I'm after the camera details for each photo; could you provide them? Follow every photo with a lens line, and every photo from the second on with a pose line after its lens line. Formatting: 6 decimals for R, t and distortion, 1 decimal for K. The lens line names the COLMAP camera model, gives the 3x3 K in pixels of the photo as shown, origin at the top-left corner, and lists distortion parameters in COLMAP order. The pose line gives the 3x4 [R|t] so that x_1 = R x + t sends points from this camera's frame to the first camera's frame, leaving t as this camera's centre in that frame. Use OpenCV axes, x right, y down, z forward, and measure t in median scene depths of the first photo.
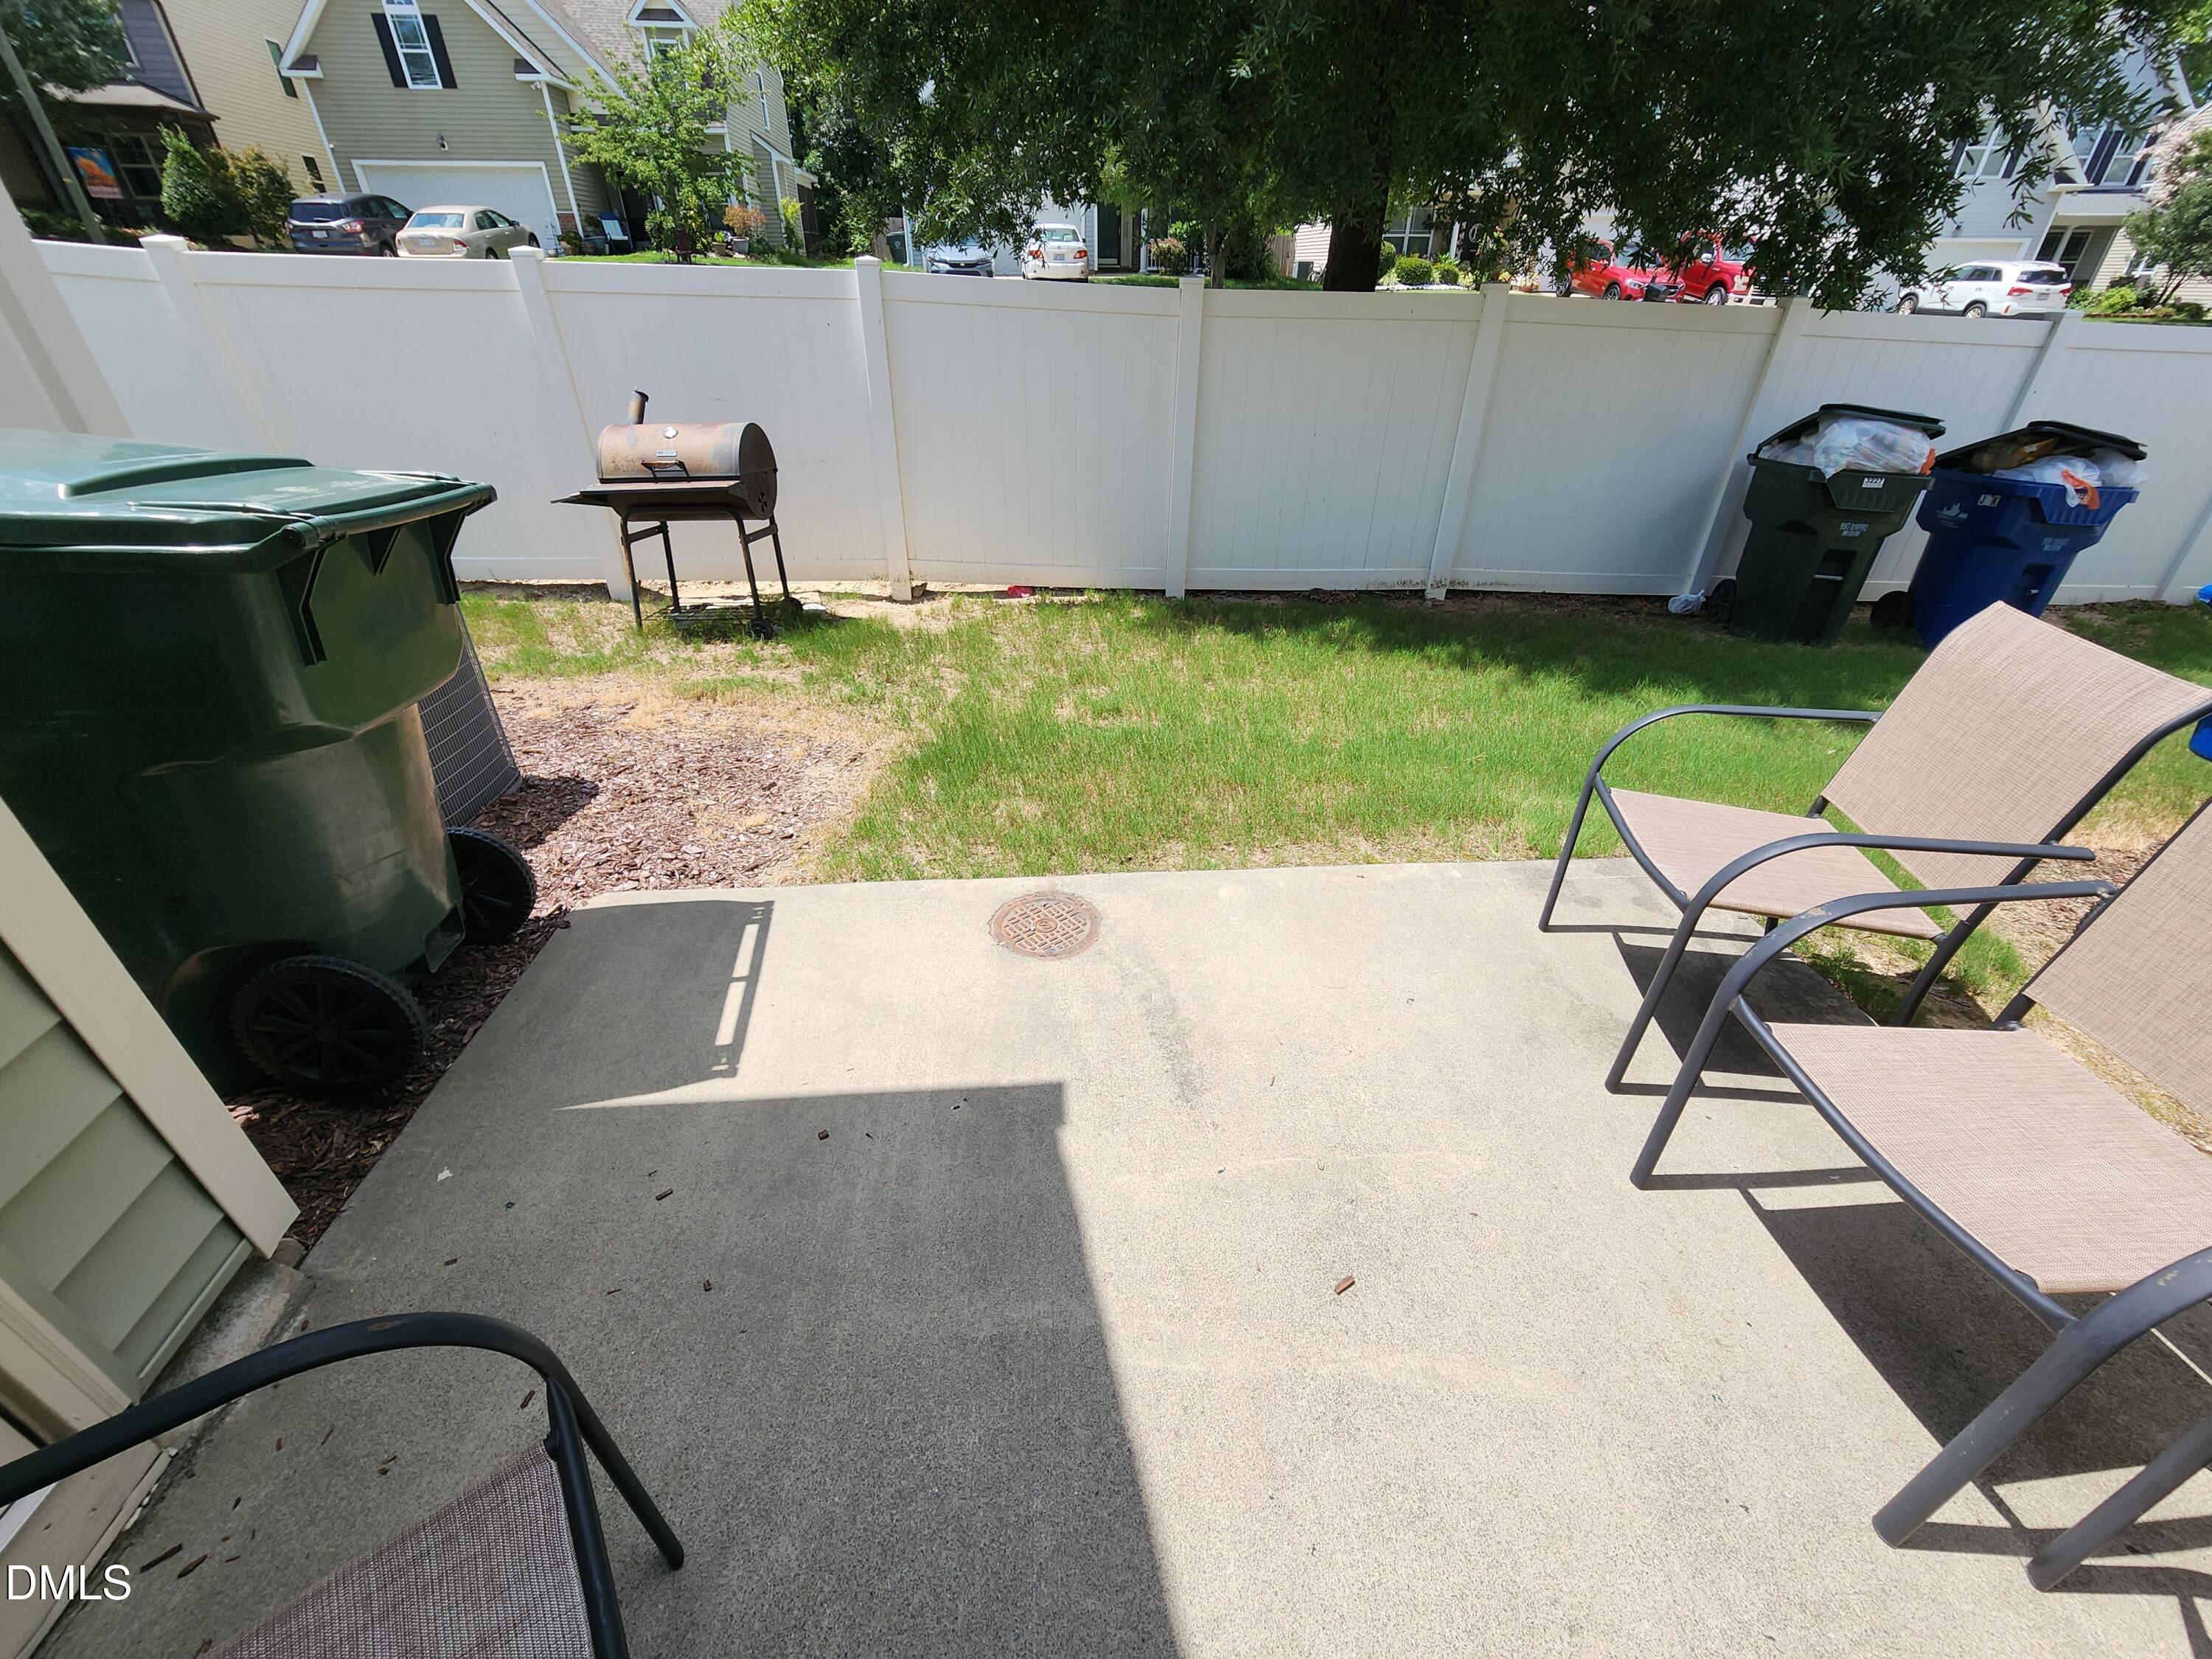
lens RADIAL K [[911.0, 0, 1109.7], [0, 911.0, 832.2], [0, 0, 1]] dist [-0.002069, 0.000288]
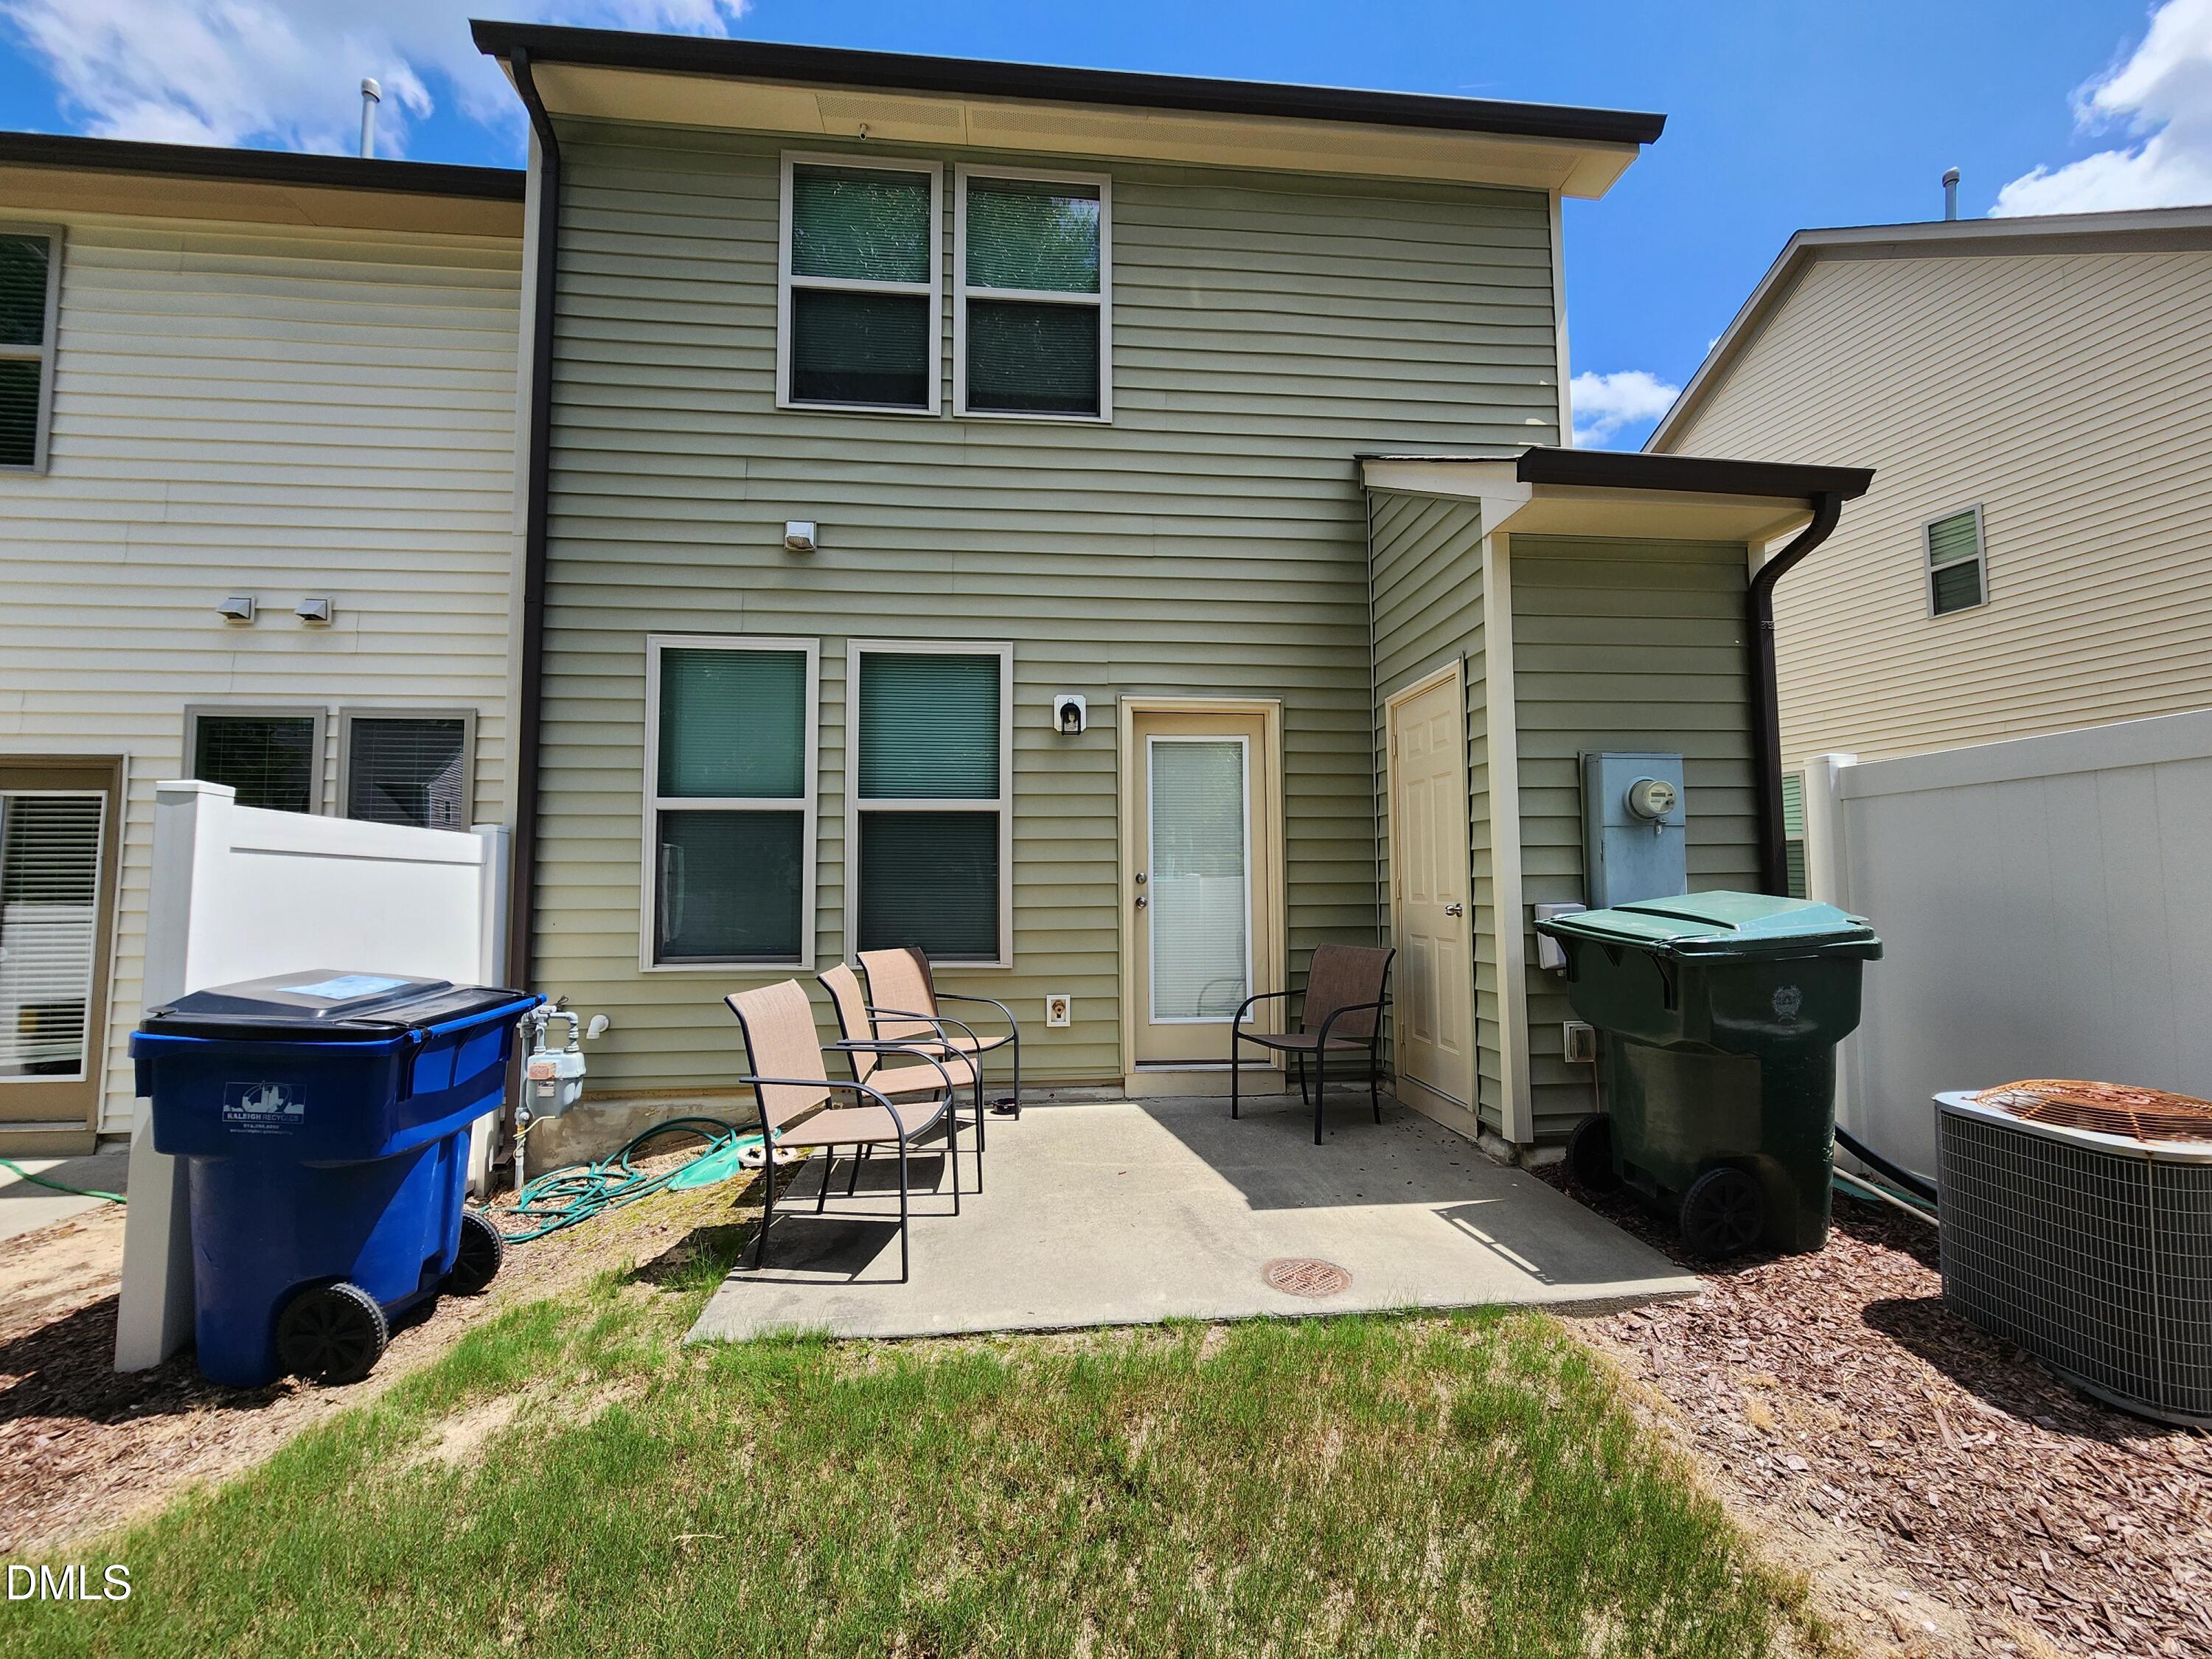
lens RADIAL K [[912.4, 0, 1108.5], [0, 912.4, 835.3], [0, 0, 1]] dist [-0.002852, 0.001780]
pose [[-0.999696, 0.003163, -0.024449, 0.276614], [-0.008781, 0.881001, 0.473033, -1.237676], [0.023036, 0.473104, -0.880705, 2.202452]]
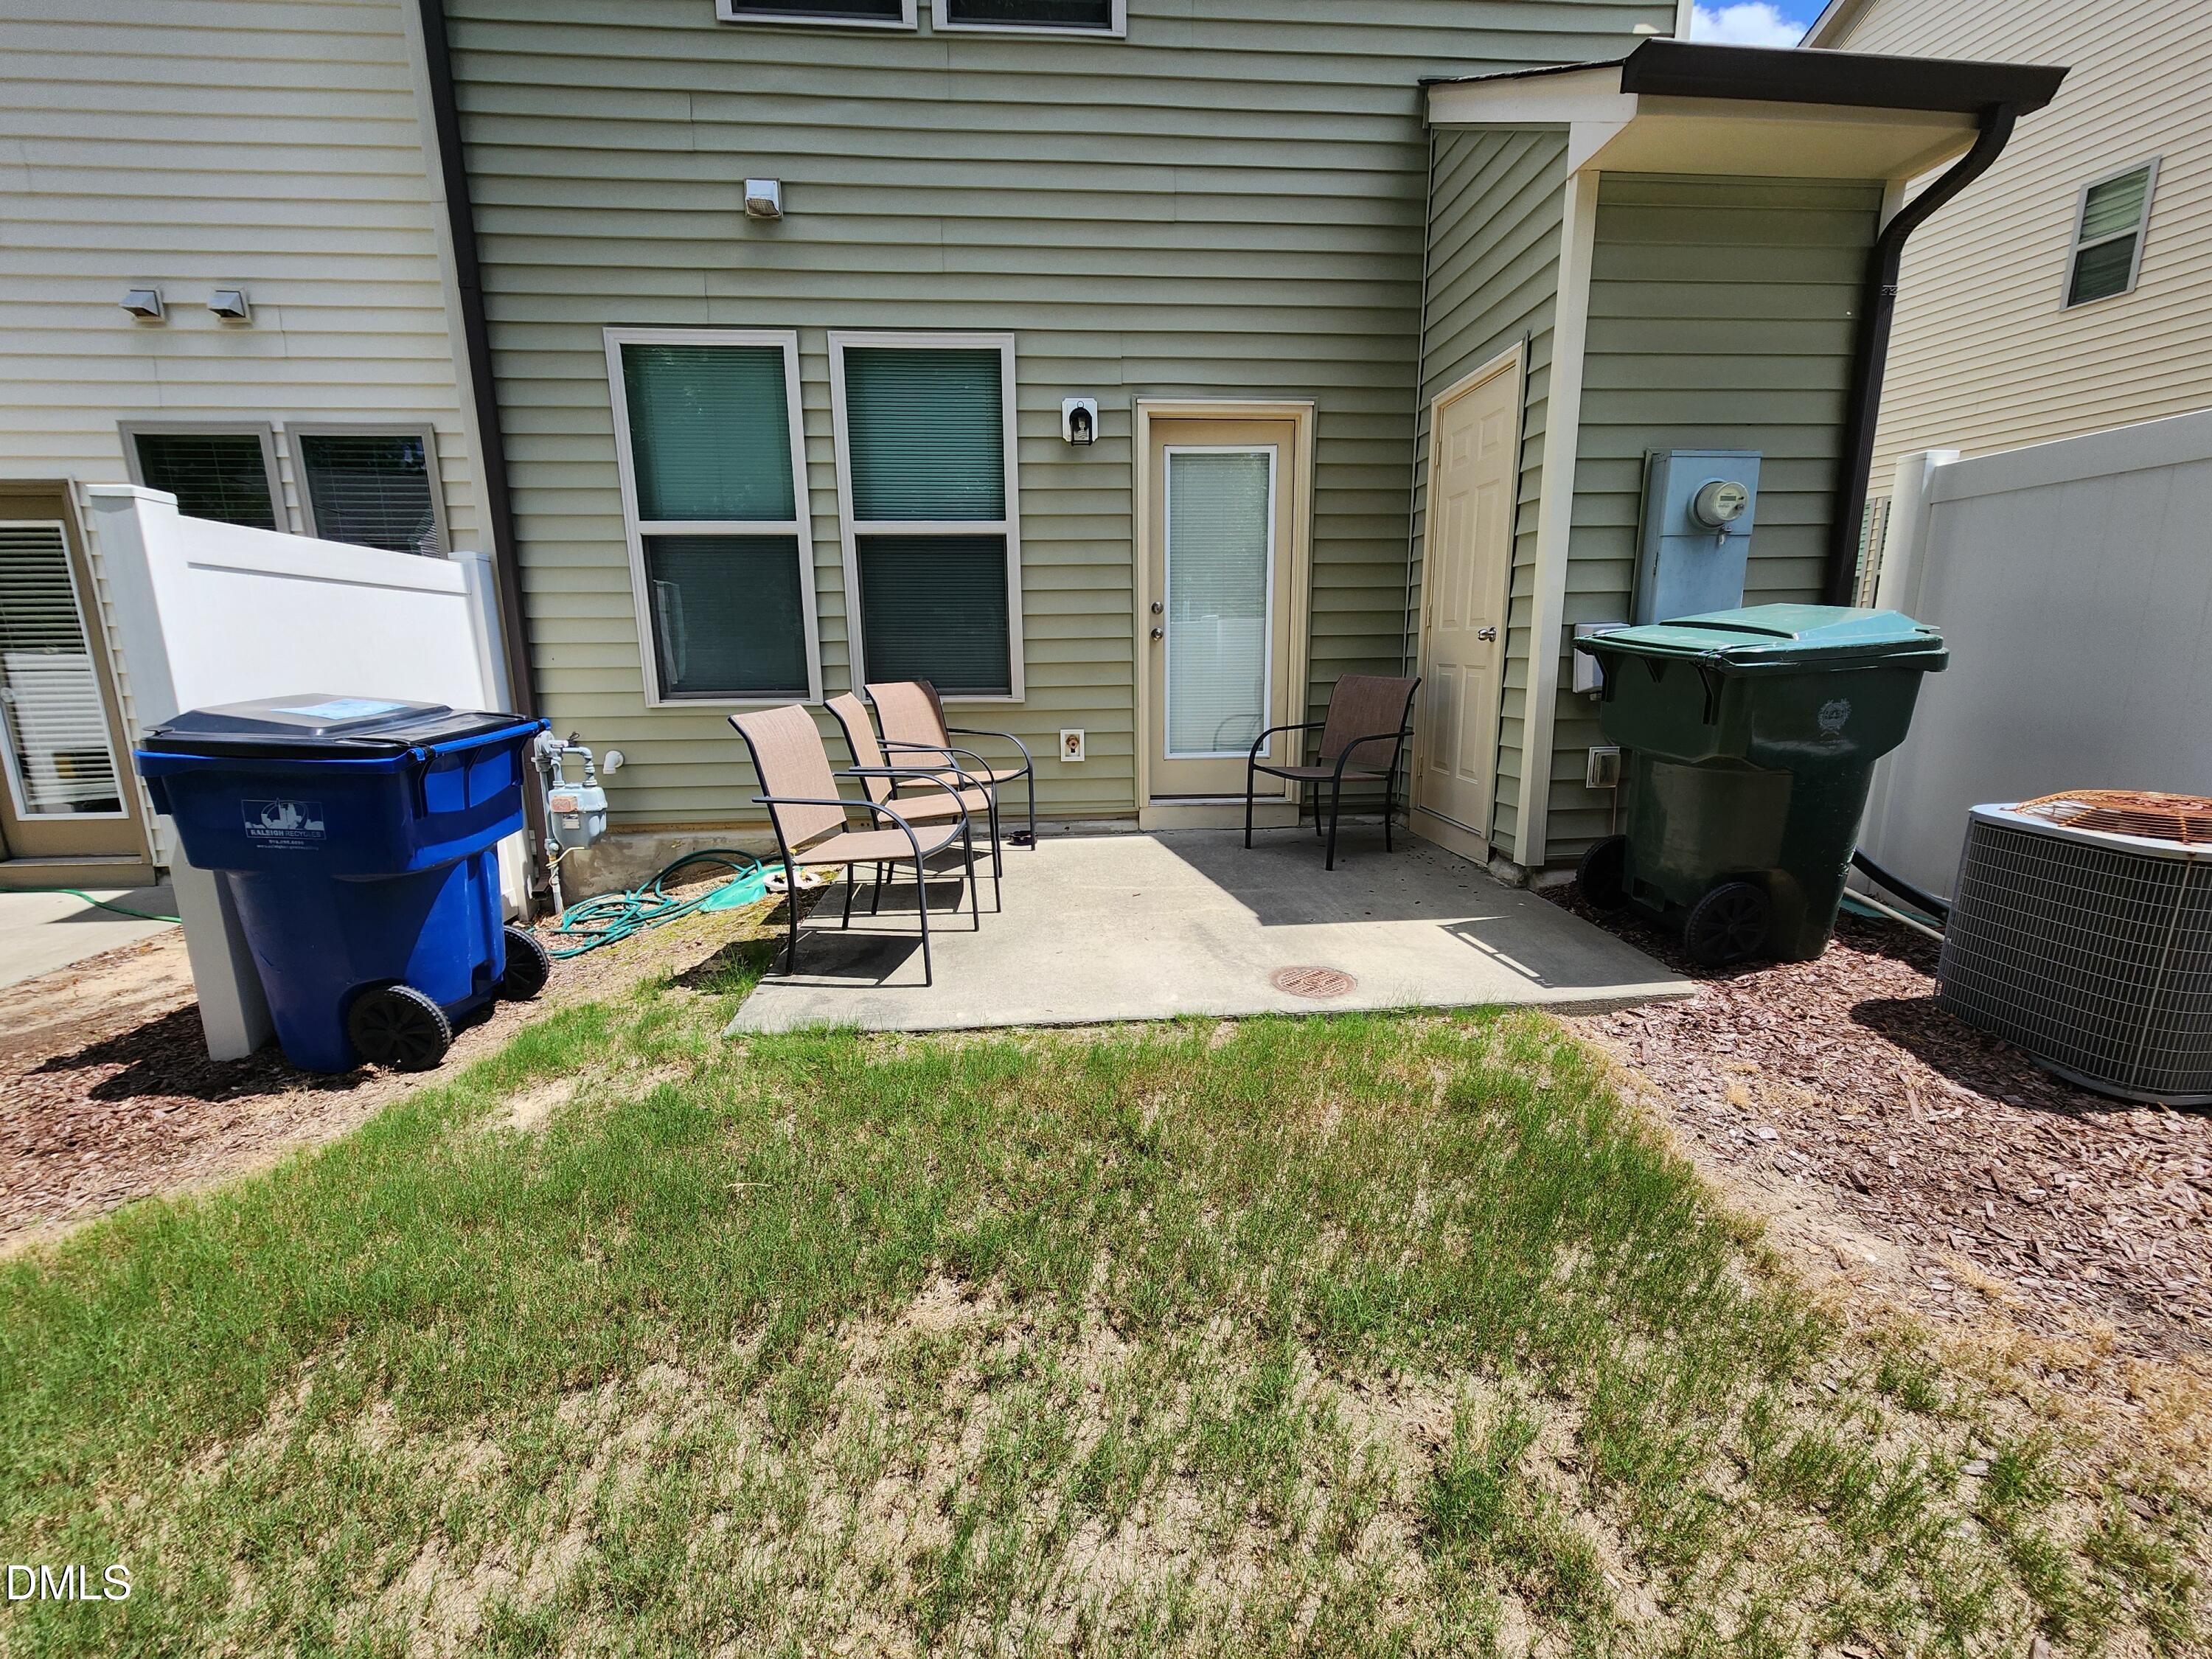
lens RADIAL K [[912.4, 0, 1108.5], [0, 912.4, 835.3], [0, 0, 1]] dist [-0.002852, 0.001780]
pose [[-0.999915, 0.011632, -0.005915, 0.273491], [0.004387, 0.726540, 0.687110, -1.144075], [0.012289, 0.687026, -0.726529, 2.189761]]
